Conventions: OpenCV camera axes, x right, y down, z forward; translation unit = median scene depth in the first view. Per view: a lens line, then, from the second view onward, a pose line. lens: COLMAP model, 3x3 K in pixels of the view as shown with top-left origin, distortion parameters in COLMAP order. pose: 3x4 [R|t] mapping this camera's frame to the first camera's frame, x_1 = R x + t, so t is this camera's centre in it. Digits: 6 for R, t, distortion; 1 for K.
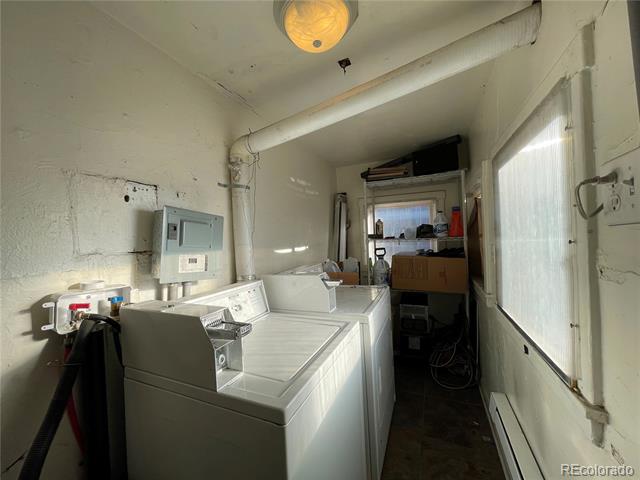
lens RADIAL K [[255.7, 0, 316.9], [0, 255.7, 239.3], [0, 0, 1]] dist [0.001368, 0.000023]
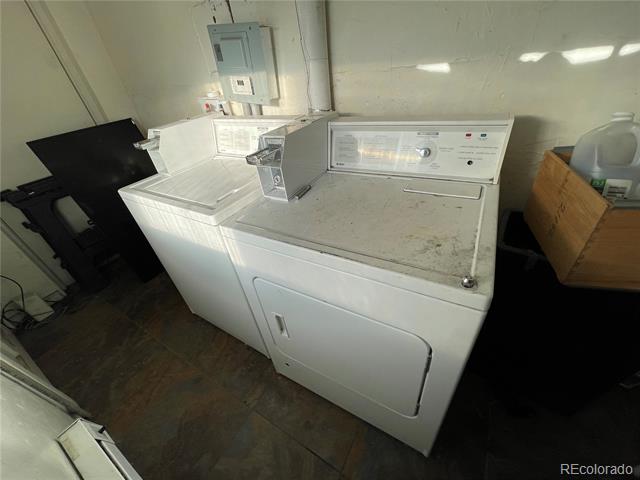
lens RADIAL K [[255.7, 0, 316.9], [0, 255.7, 239.3], [0, 0, 1]] dist [0.001368, 0.000023]
pose [[-0.097542, 0.636373, -0.765190, 0.729314], [0.115247, 0.770906, 0.626436, -0.047645], [0.988536, -0.027082, -0.148536, 1.399209]]
